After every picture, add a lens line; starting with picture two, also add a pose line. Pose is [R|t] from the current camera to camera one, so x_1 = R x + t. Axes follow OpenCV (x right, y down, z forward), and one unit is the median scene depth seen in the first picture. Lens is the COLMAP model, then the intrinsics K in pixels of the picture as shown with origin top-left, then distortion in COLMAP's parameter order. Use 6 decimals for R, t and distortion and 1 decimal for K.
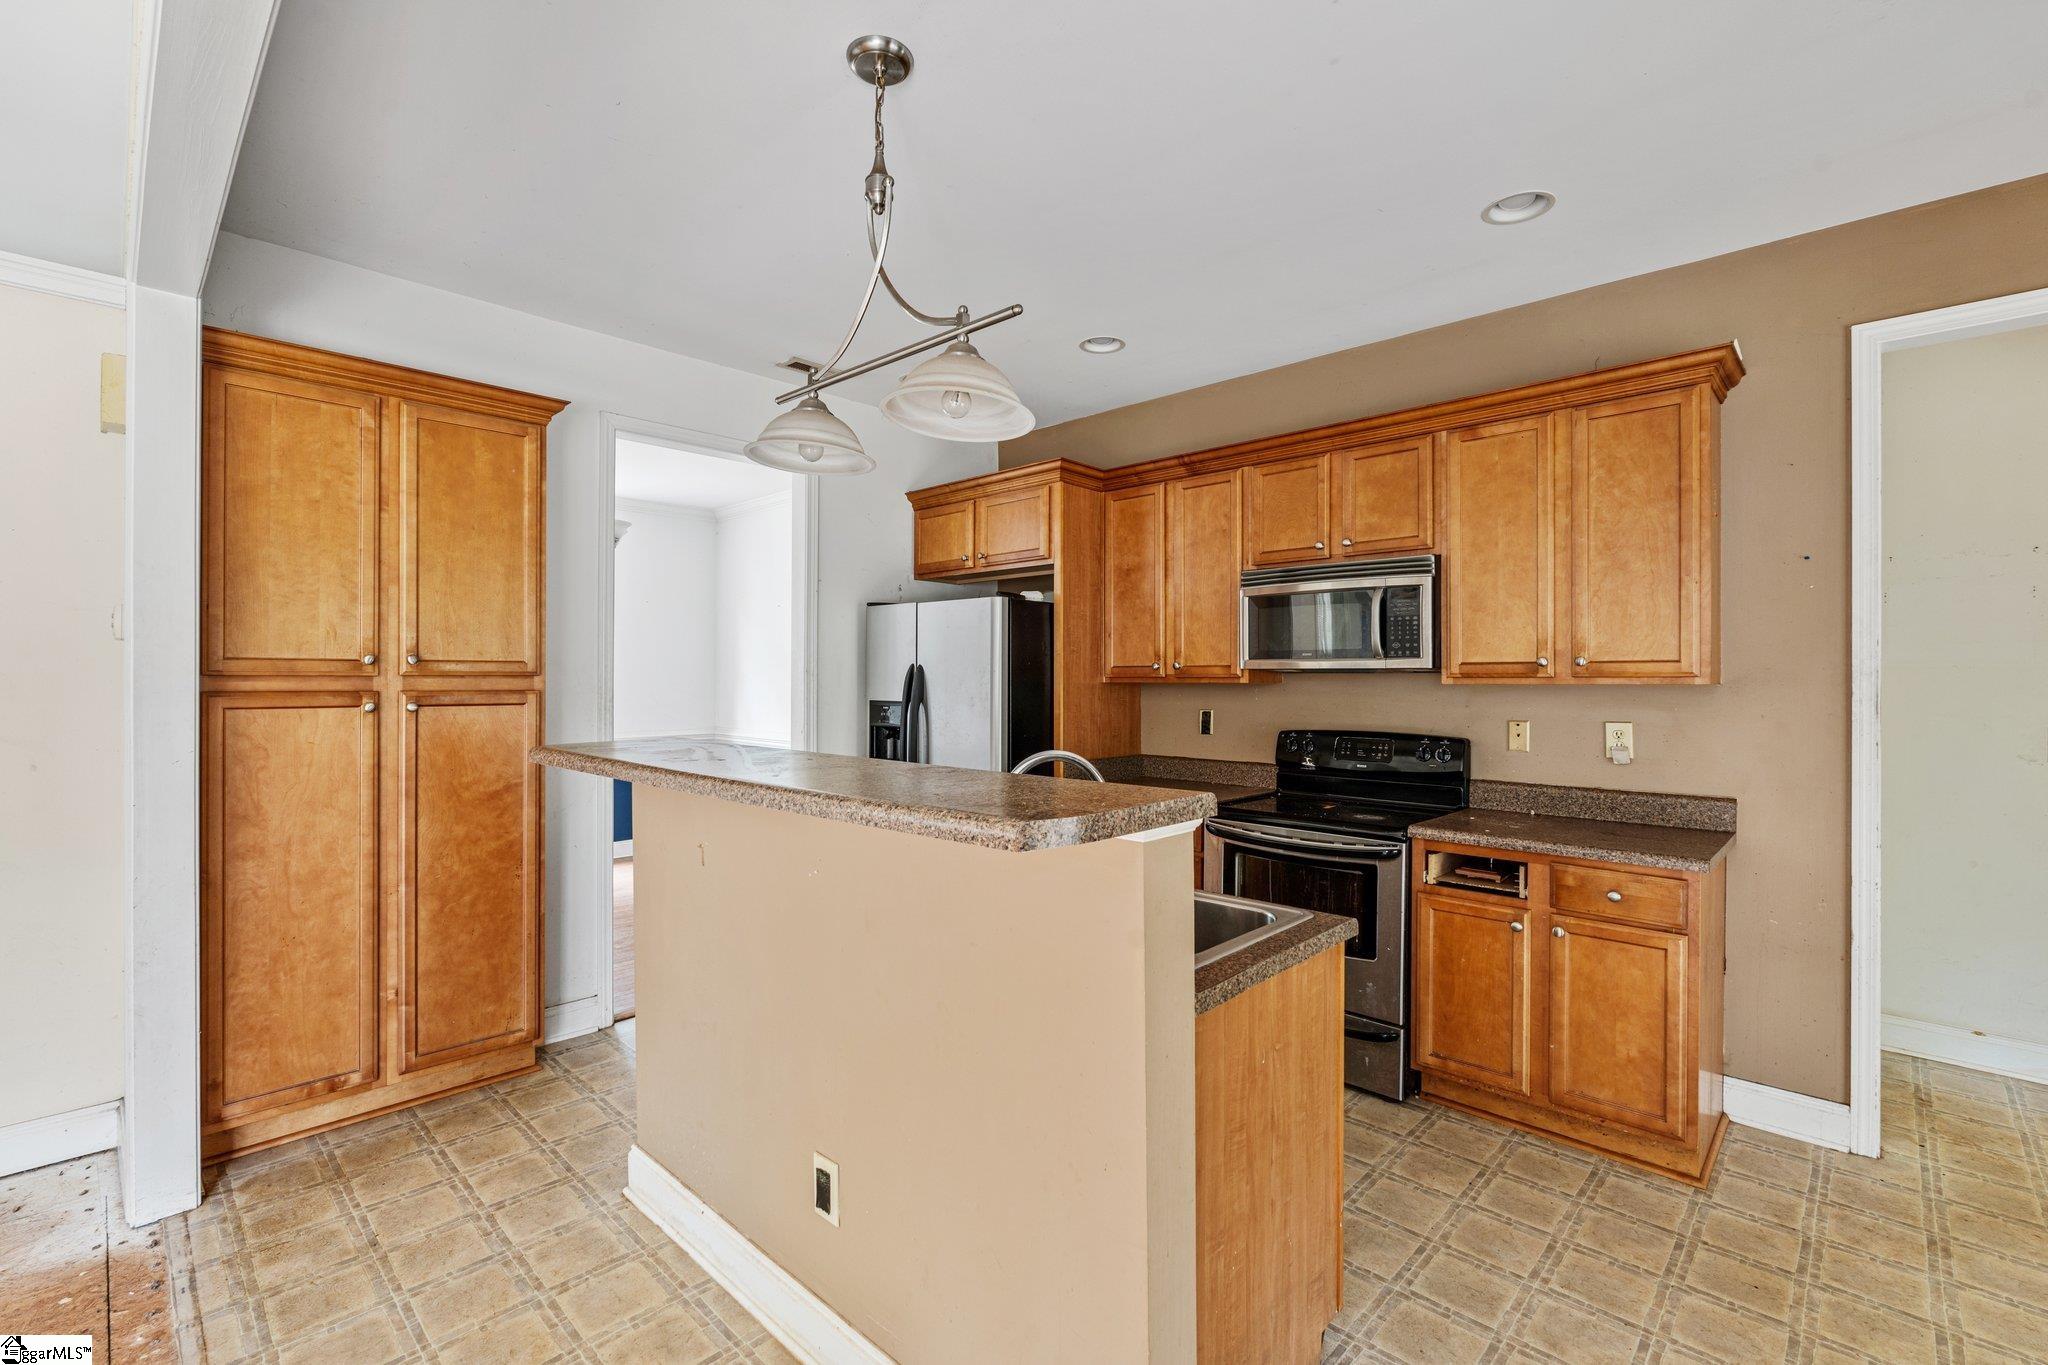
lens RADIAL K [[889.4, 0, 1023.4], [0, 889.4, 680.0], [0, 0, 1]] dist [-0.008682, -0.000048]
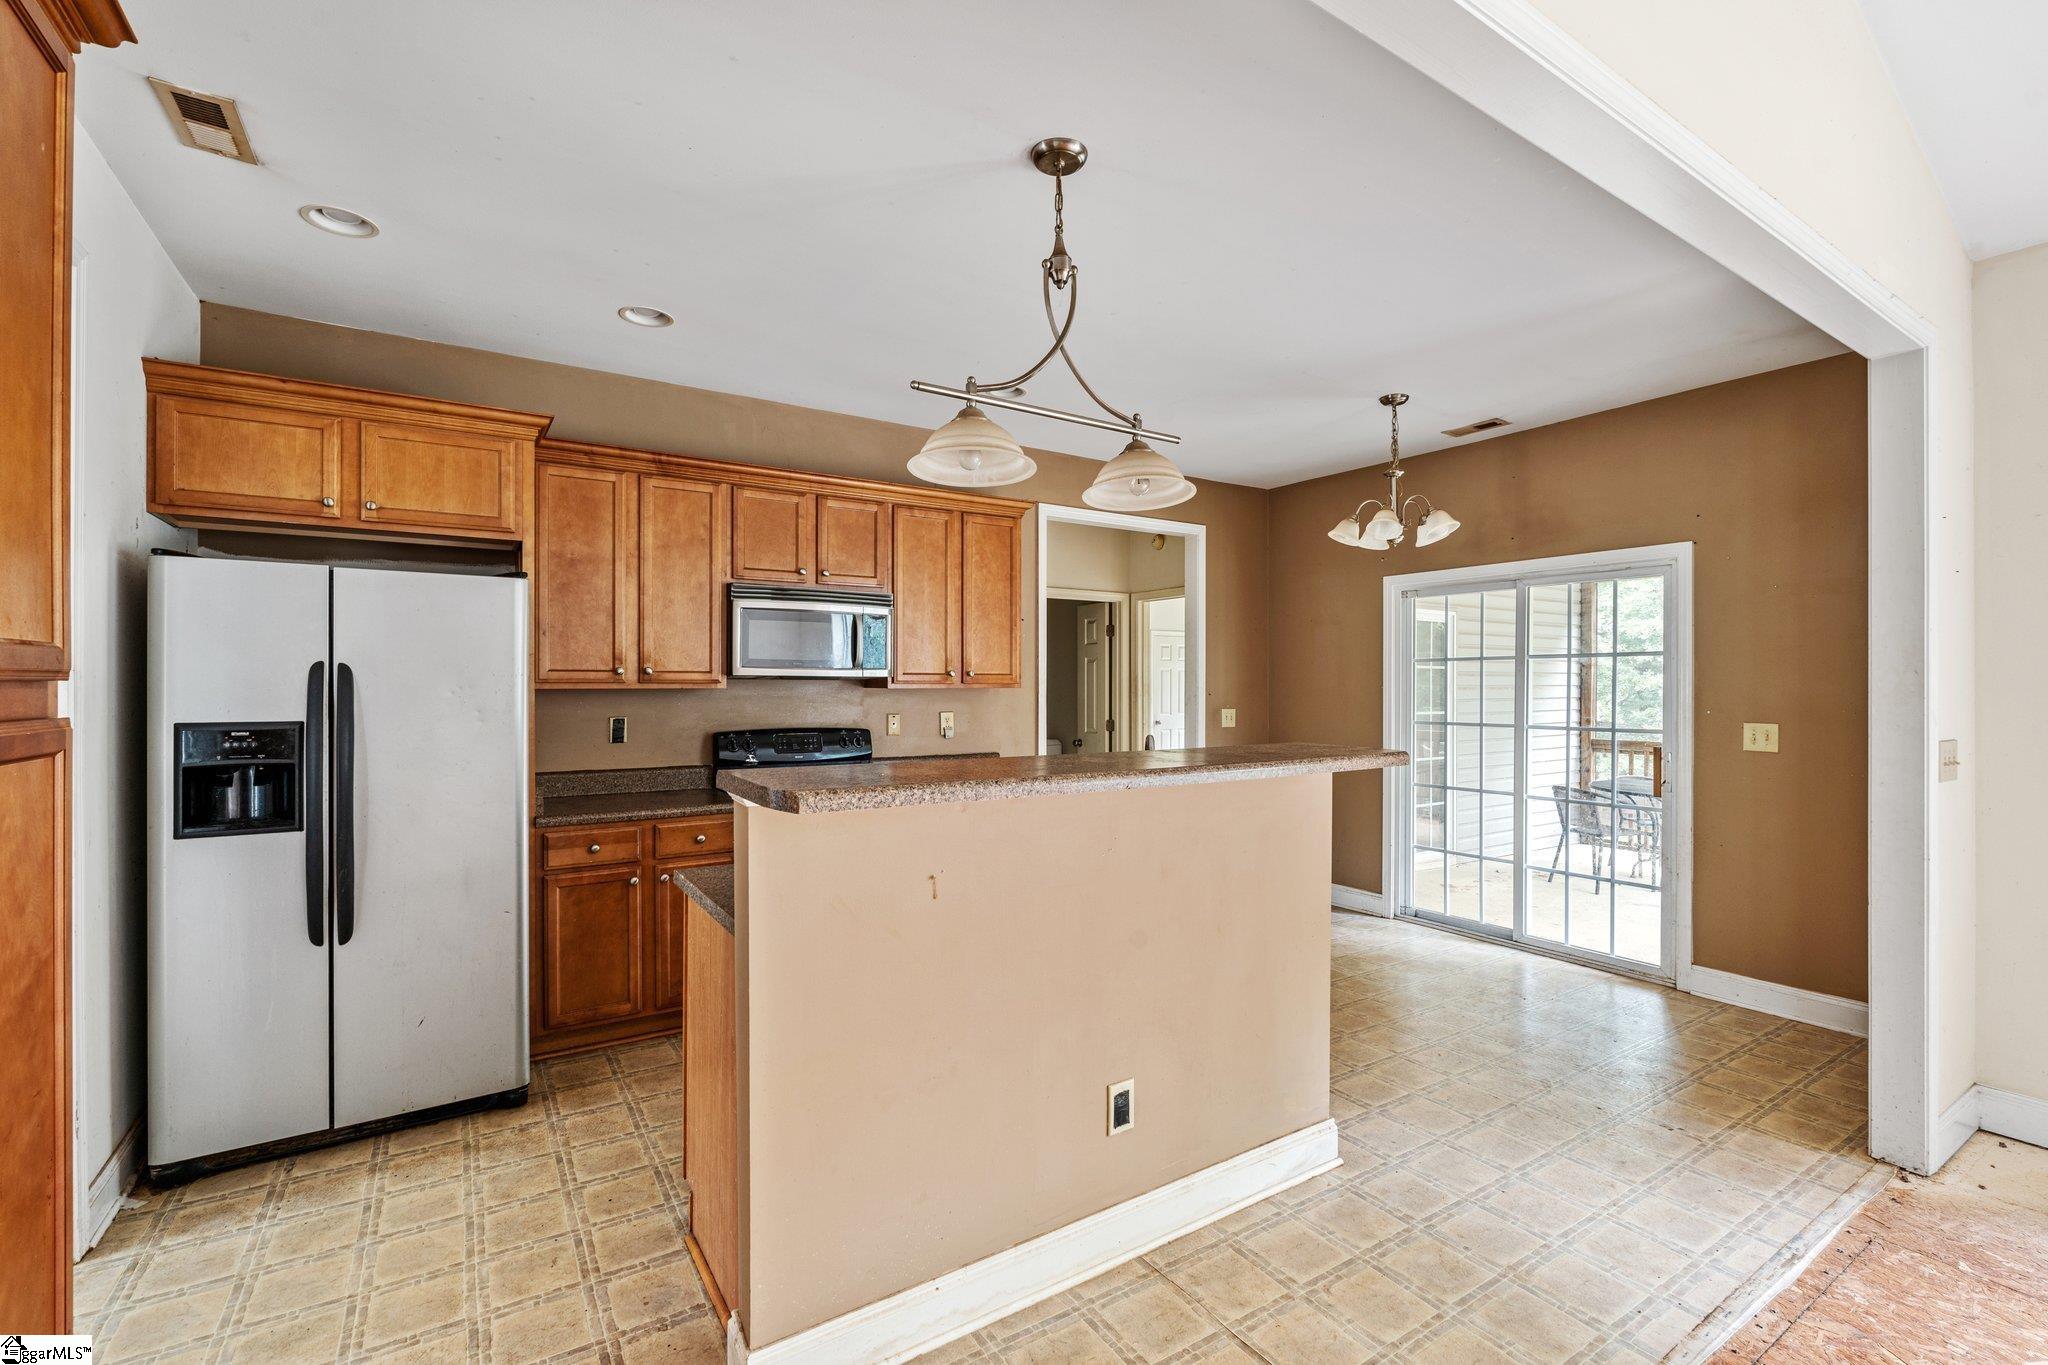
lens RADIAL K [[889.4, 0, 1009.1], [0, 889.4, 712.1], [0, 0, 1]] dist [-0.008682, -0.000048]
pose [[0.238496, -0.038039, 0.970398, -0.678017], [-0.002924, 0.999200, 0.039887, -0.012052], [-0.971139, -0.012351, 0.238194, 0.406421]]
